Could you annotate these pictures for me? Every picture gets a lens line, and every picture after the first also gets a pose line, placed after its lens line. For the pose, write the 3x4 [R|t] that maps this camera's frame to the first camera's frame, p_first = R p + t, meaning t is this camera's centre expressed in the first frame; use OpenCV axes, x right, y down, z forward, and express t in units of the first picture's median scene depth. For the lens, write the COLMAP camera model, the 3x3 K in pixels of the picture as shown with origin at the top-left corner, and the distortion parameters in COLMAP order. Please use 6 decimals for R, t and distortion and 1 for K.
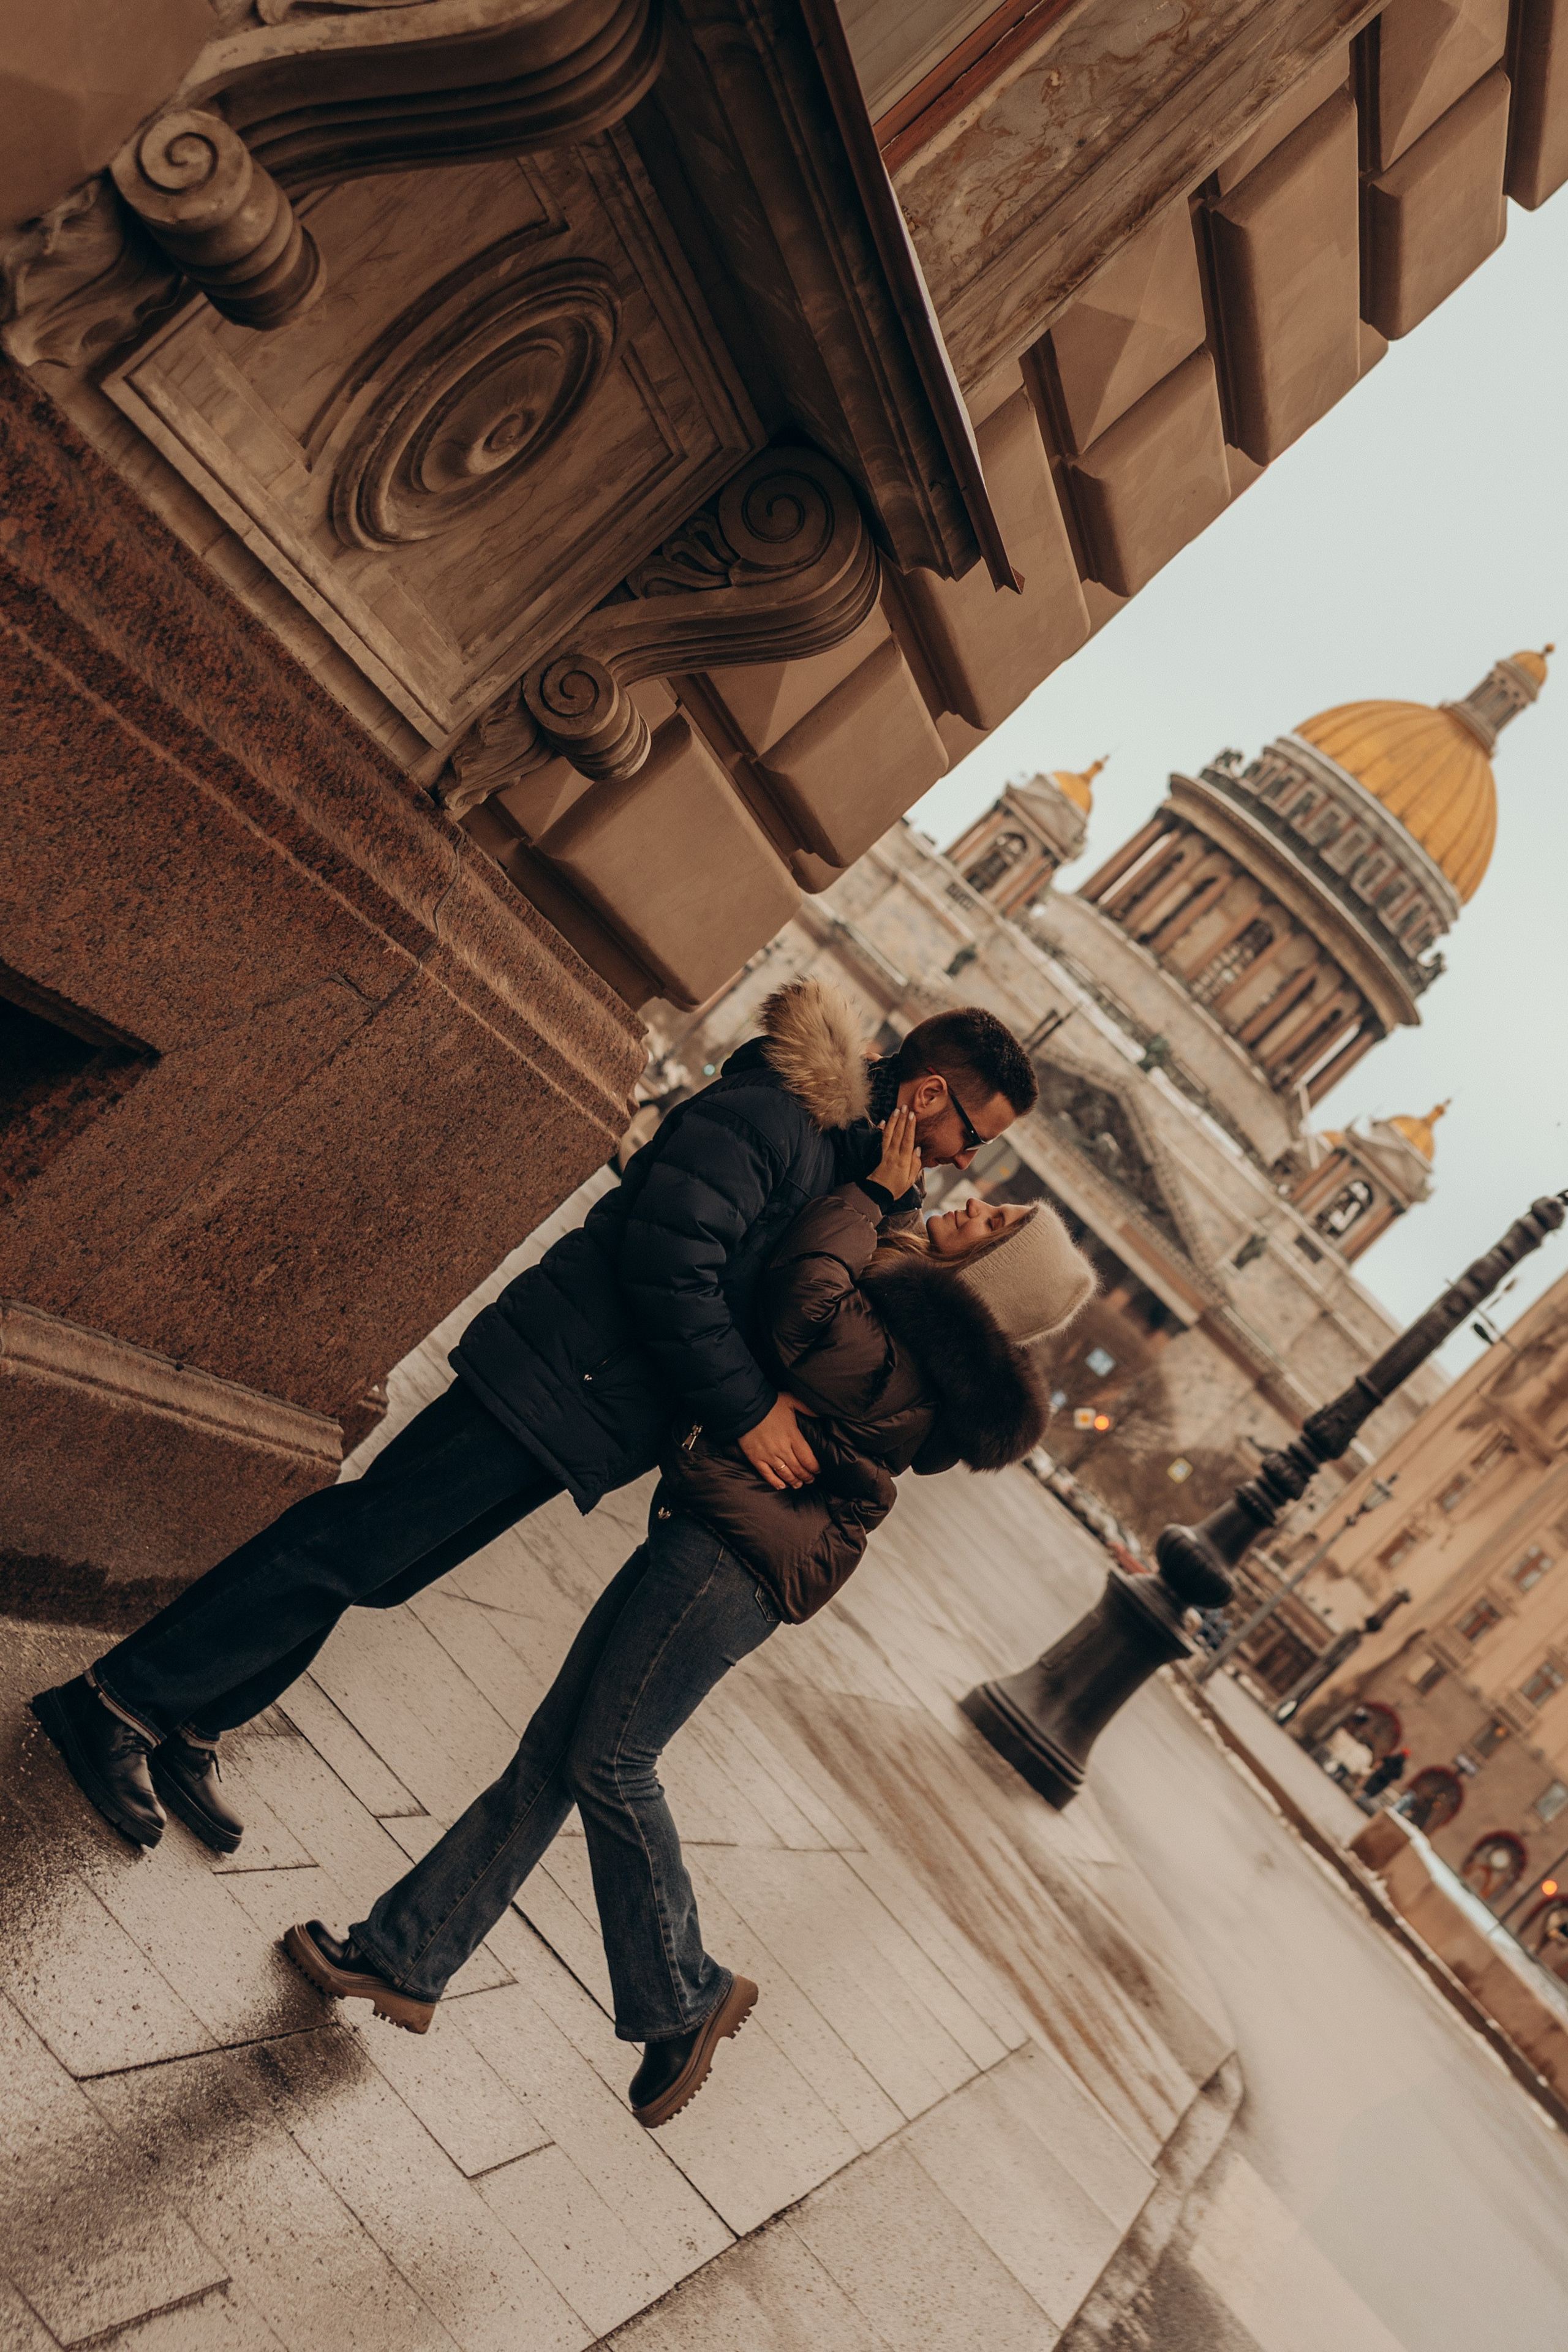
lens RADIAL K [[3842.5, 0, 785.1], [0, 3842.5, 1112.1], [0, 0, 1]] dist [-0.263752, 0.005632]
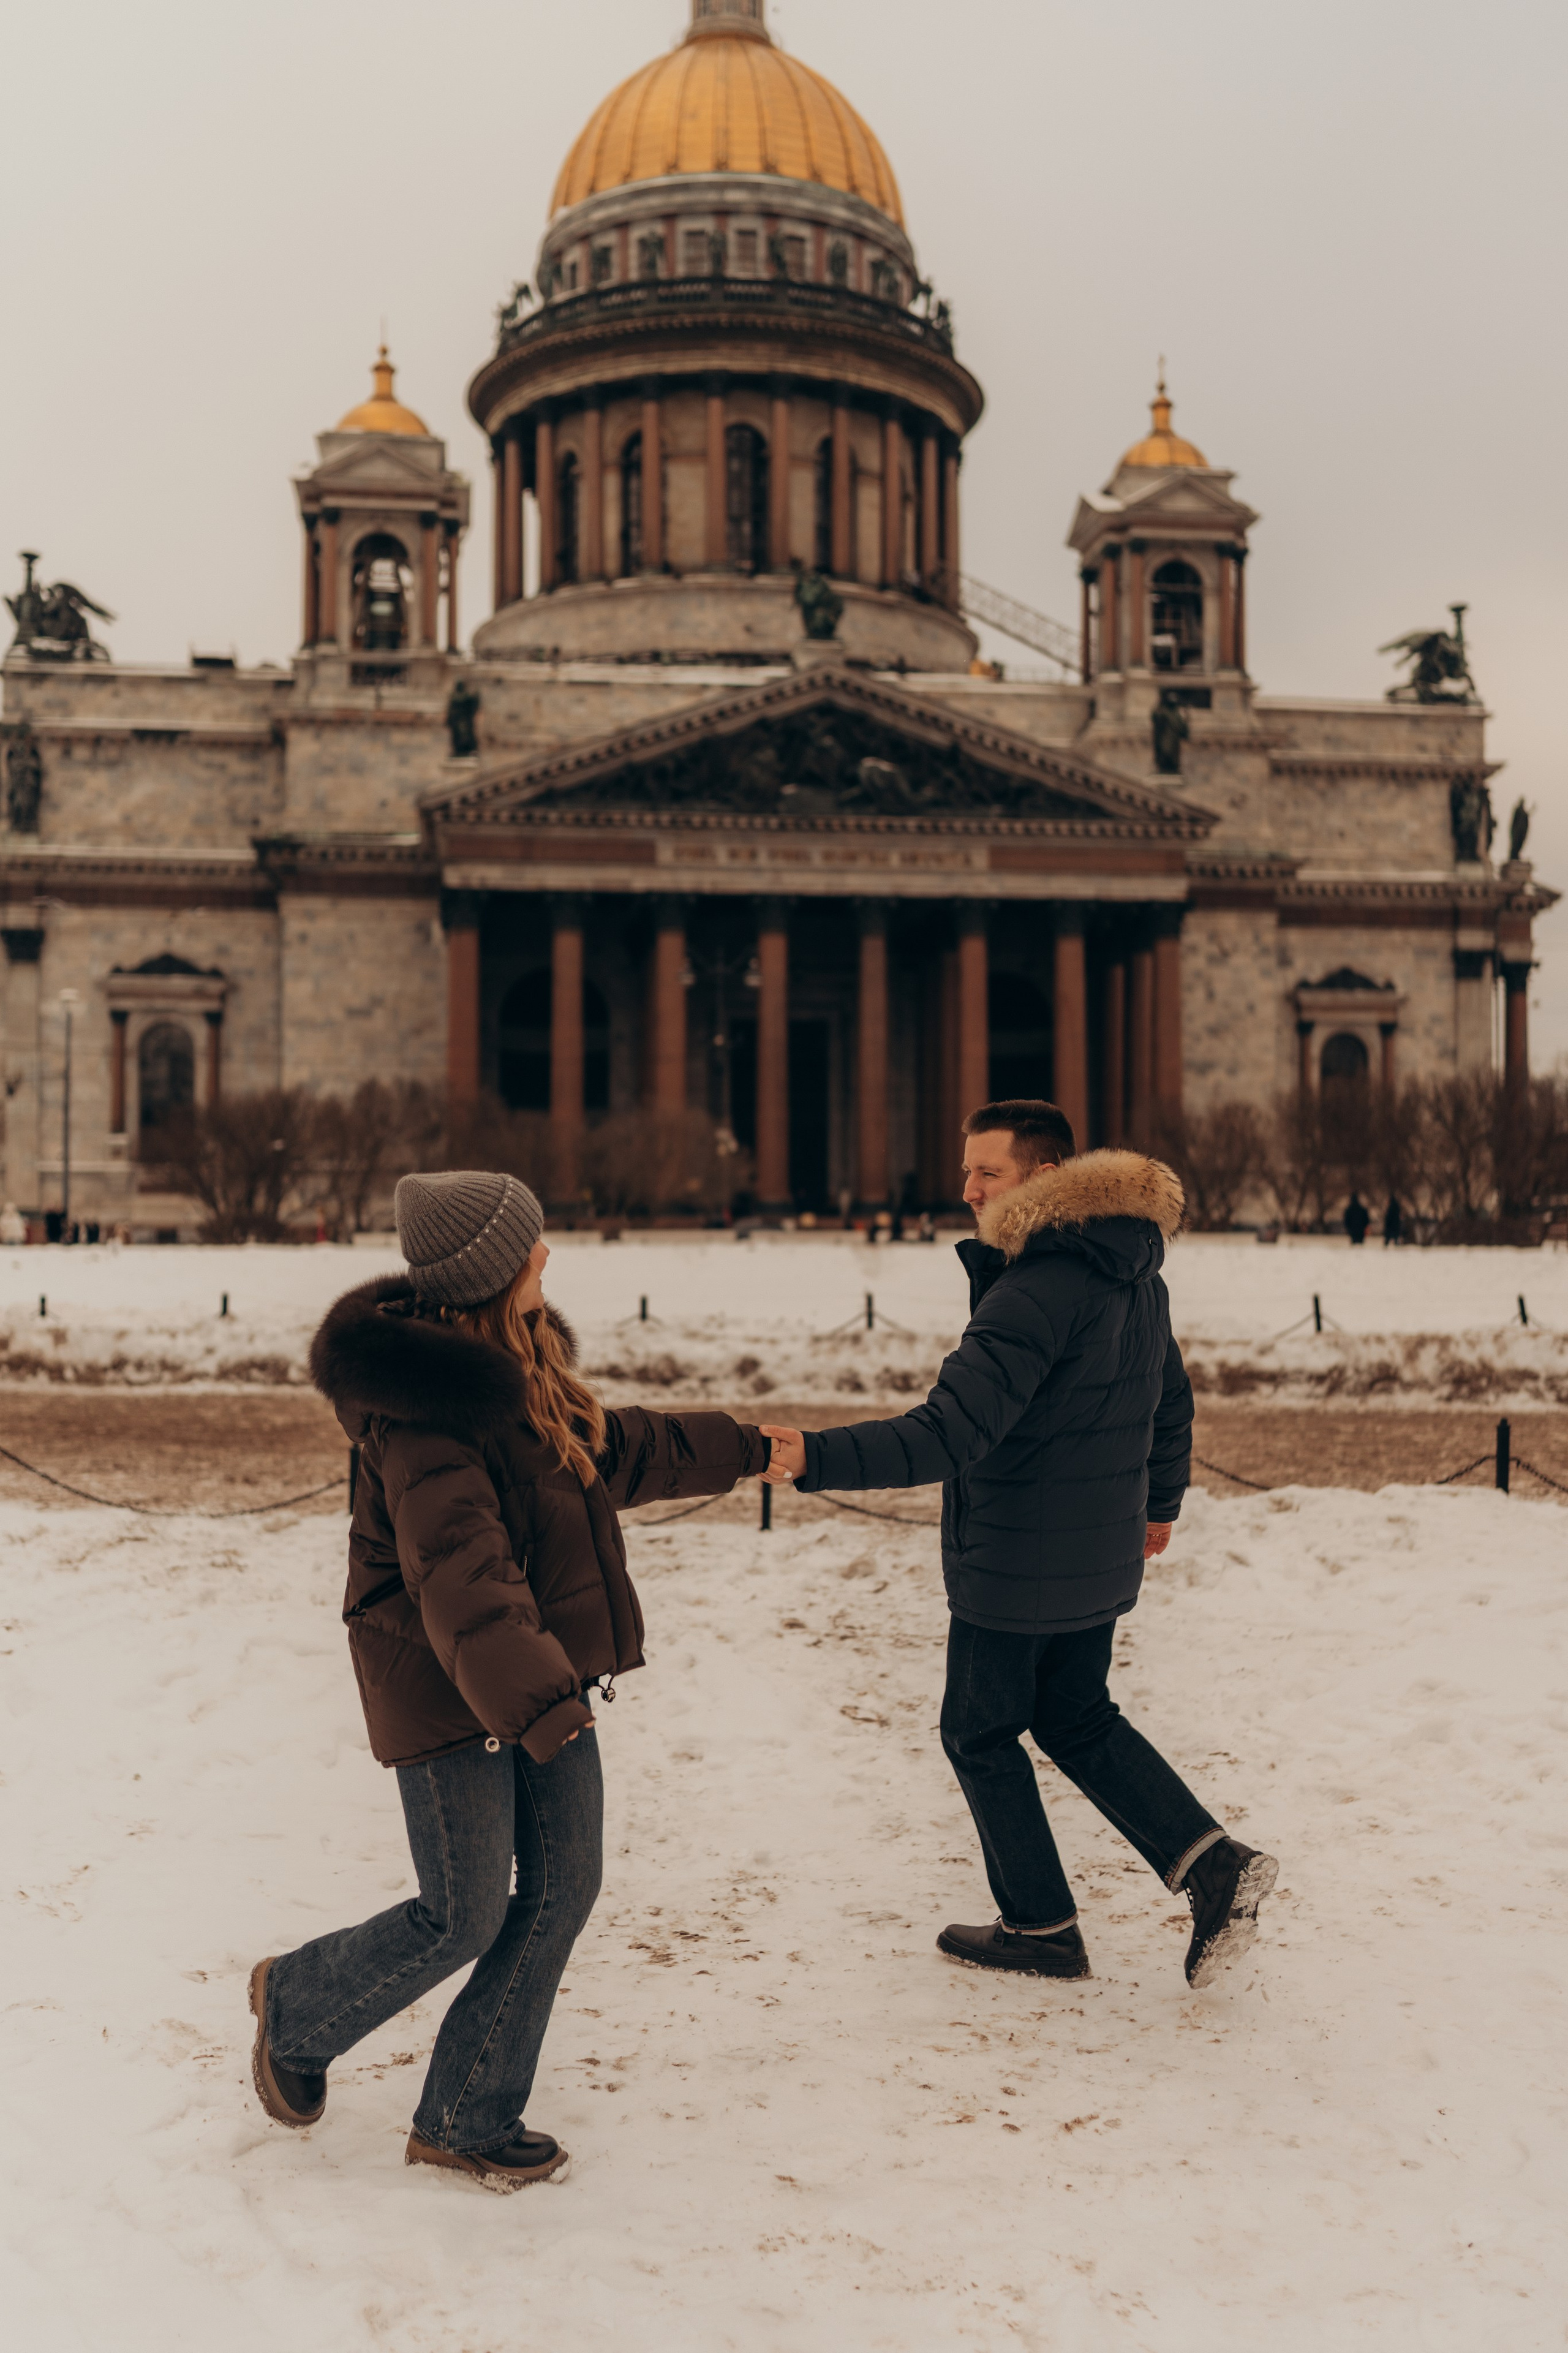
lens RADIAL K [[2264.4, 0, 784.0], [0, 2264.4, 1176.5], [0, 0, 1]] dist [0.003382, 0.002551]
pose [[0.690805, -0.712686, 0.121928, -0.014851], [0.703373, 0.701455, 0.115009, 0.003336], [-0.167492, 0.006312, 0.985853, 1.057743]]
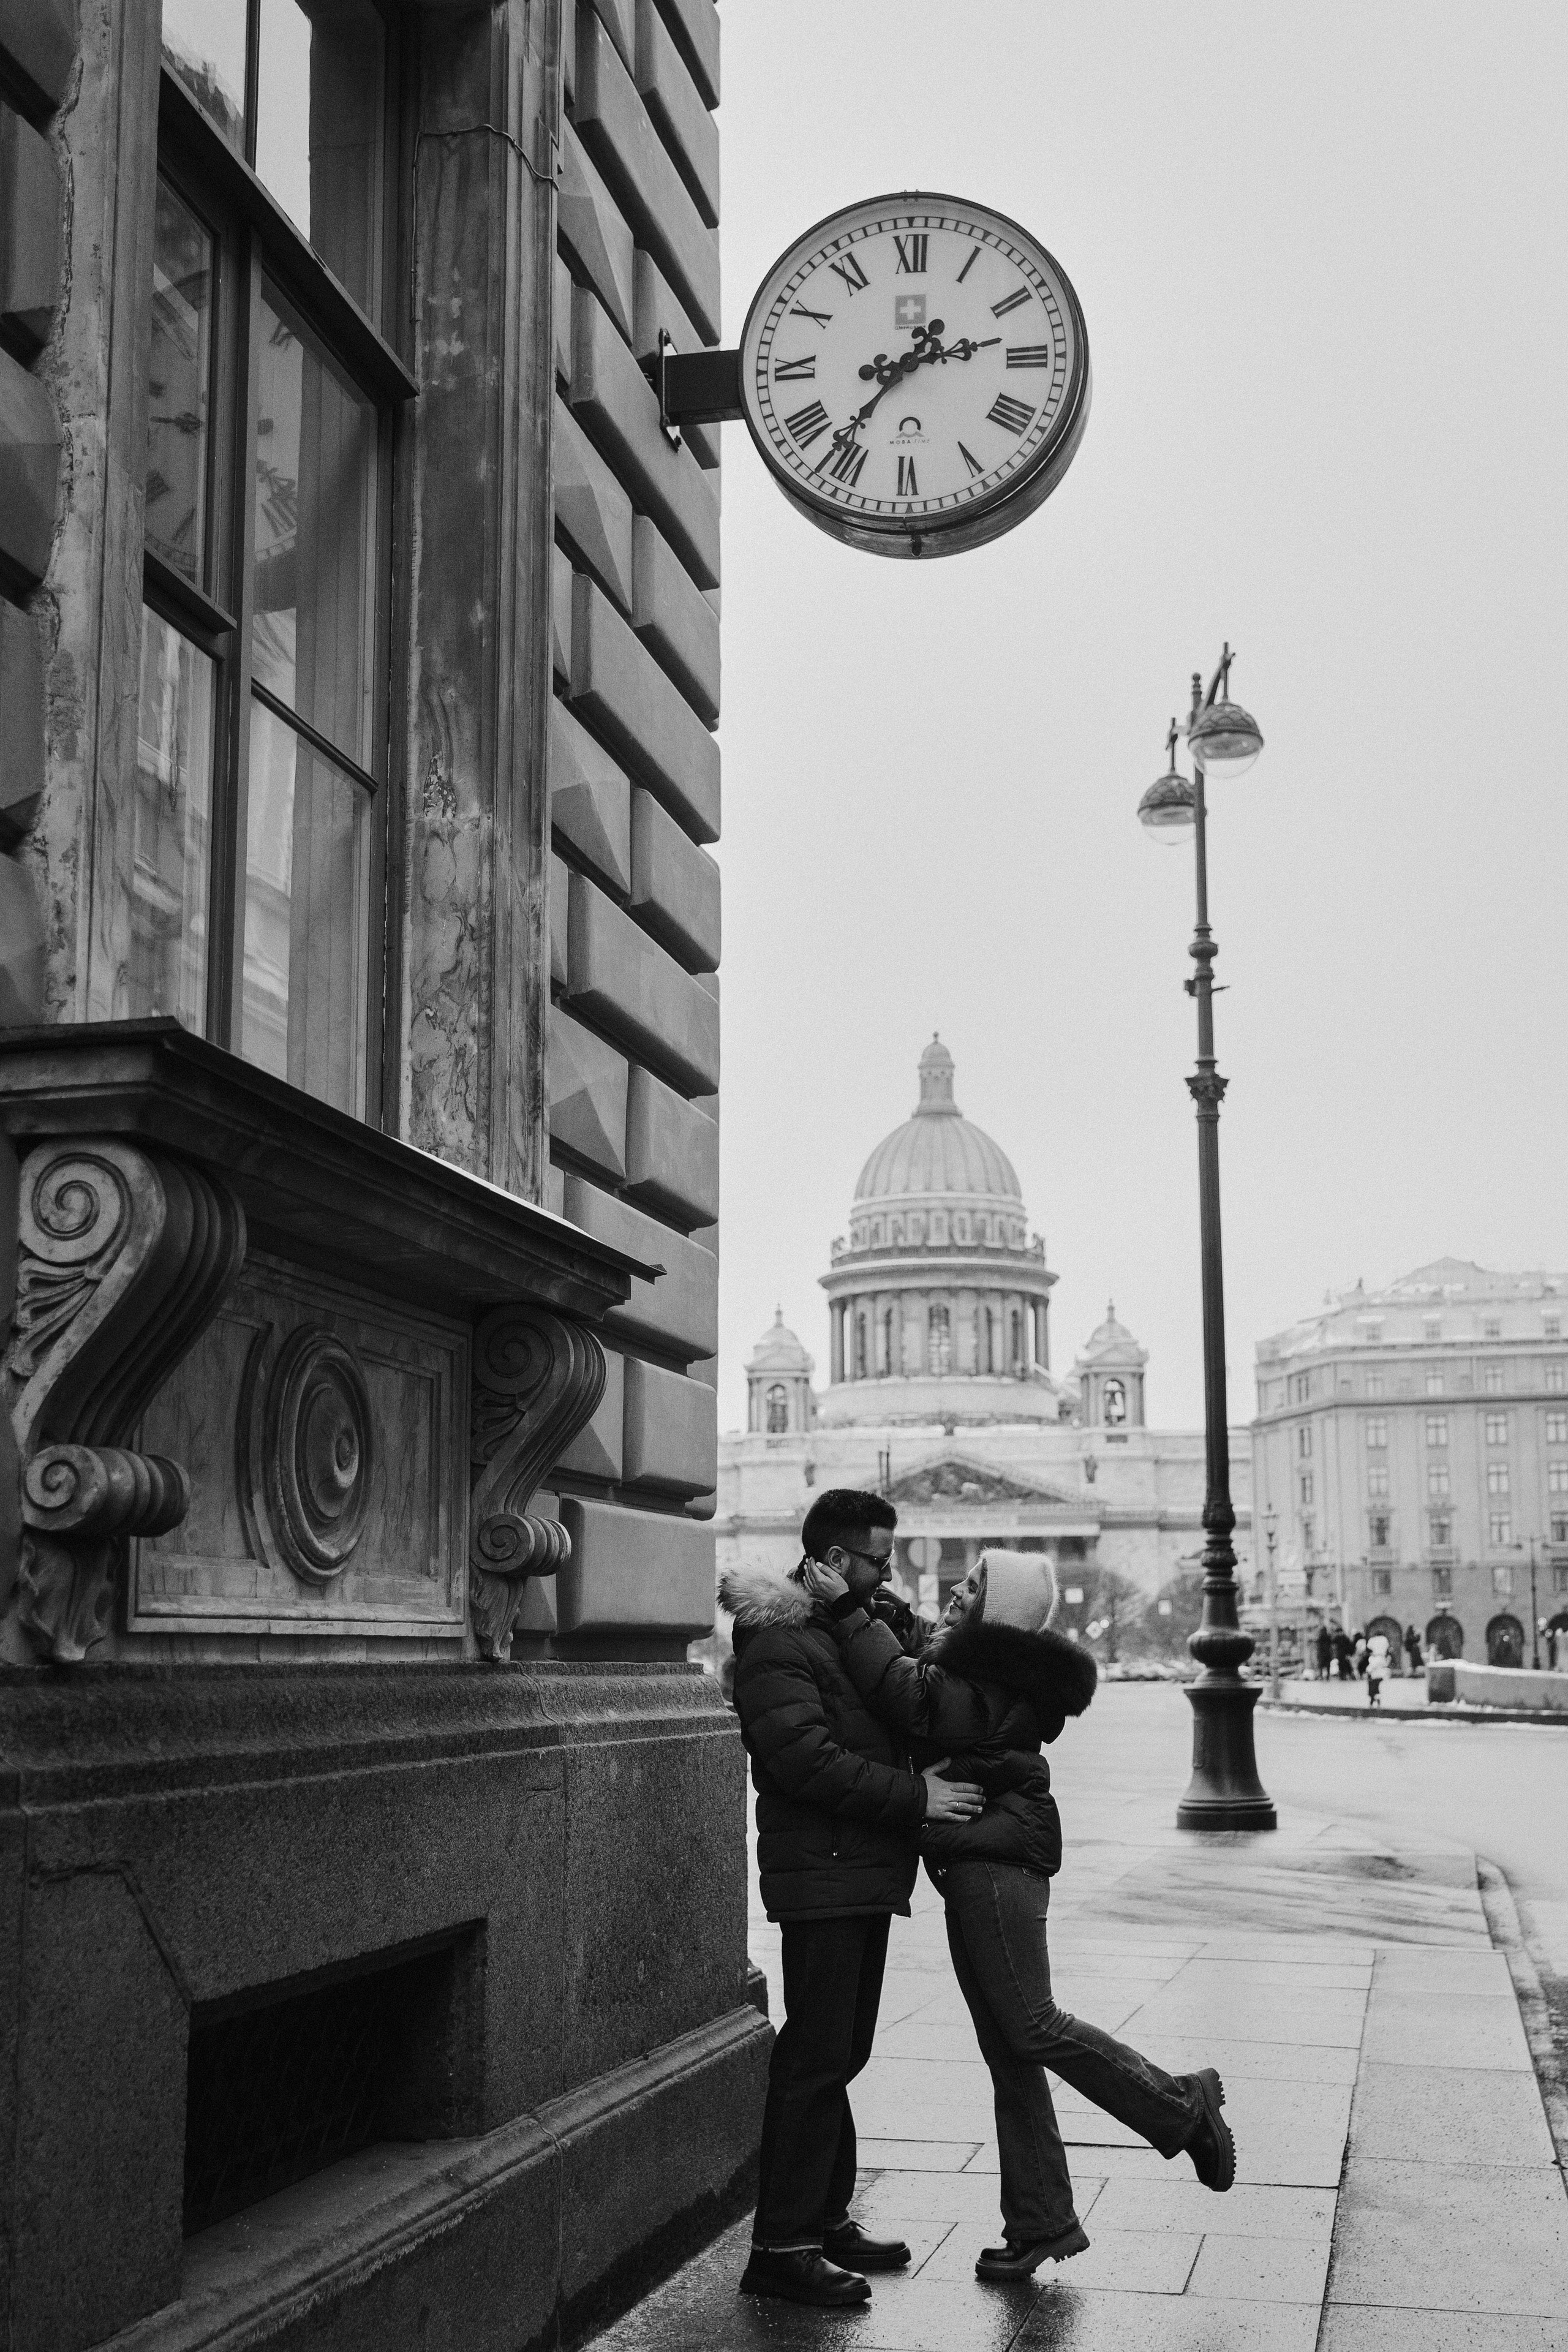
lens RADIAL K [[2705.6, 0, 1051.3], [0, 2705.6, 1262.8], [0, 0, 1]] dist [0.007952, 0.009117]
pose [[0.686433, -0.708653, 0.163160, -0.002841], [0.721053, 0.692378, -0.026348, -0.002711], [-0.094297, 0.135733, 0.986248, -0.047610]]
